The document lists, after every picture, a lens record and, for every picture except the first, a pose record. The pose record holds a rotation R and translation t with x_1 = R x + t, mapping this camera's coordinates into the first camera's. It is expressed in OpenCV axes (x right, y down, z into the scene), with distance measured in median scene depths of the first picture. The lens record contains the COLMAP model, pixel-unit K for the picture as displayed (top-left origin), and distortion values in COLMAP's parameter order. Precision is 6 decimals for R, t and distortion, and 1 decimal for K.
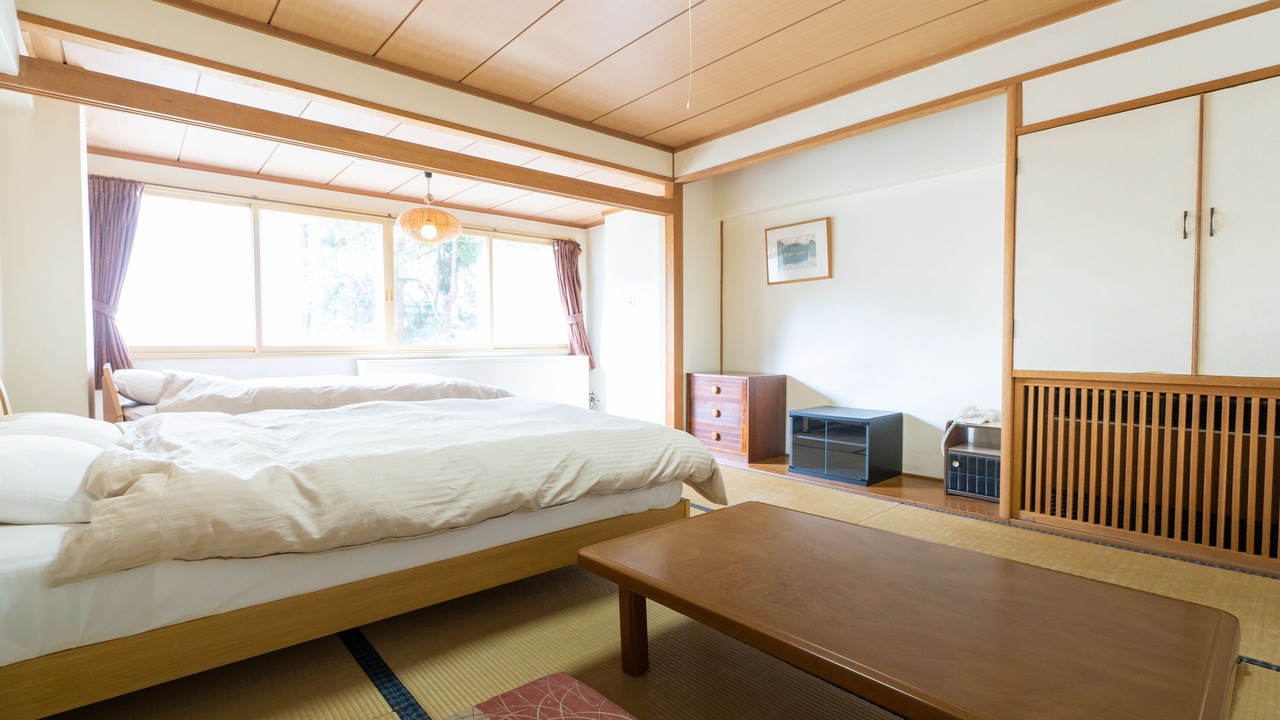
lens RADIAL K [[592.0, 0, 640.0], [0, 592.0, 360.0], [0, 0, 1]] dist [-0.054691, 0.000048]
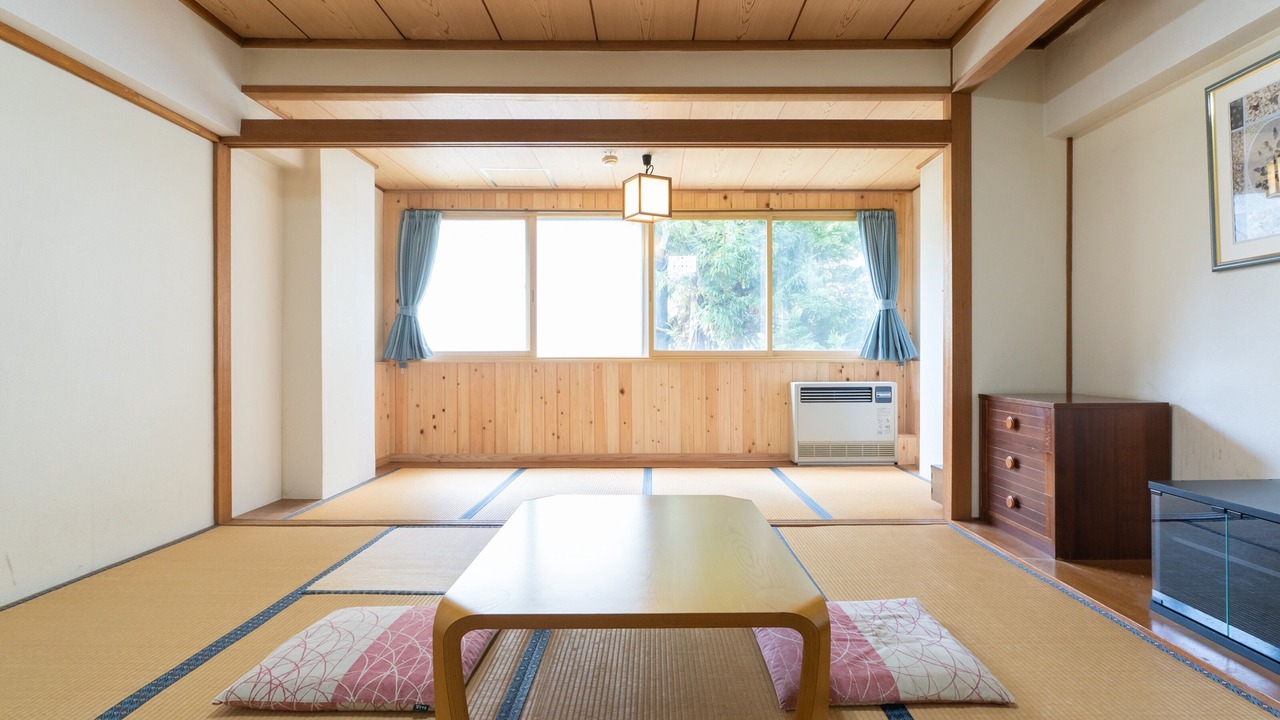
lens RADIAL K [[698.6, 0, 644.2], [0, 698.6, 362.0], [0, 0, 1]] dist [-0.000077, 0.001271]
pose [[0.748448, -0.007043, -0.663157, 0.306661], [-0.015728, 0.999474, -0.028367, 0.014607], [0.663007, 0.031661, 0.747943, 0.227320]]
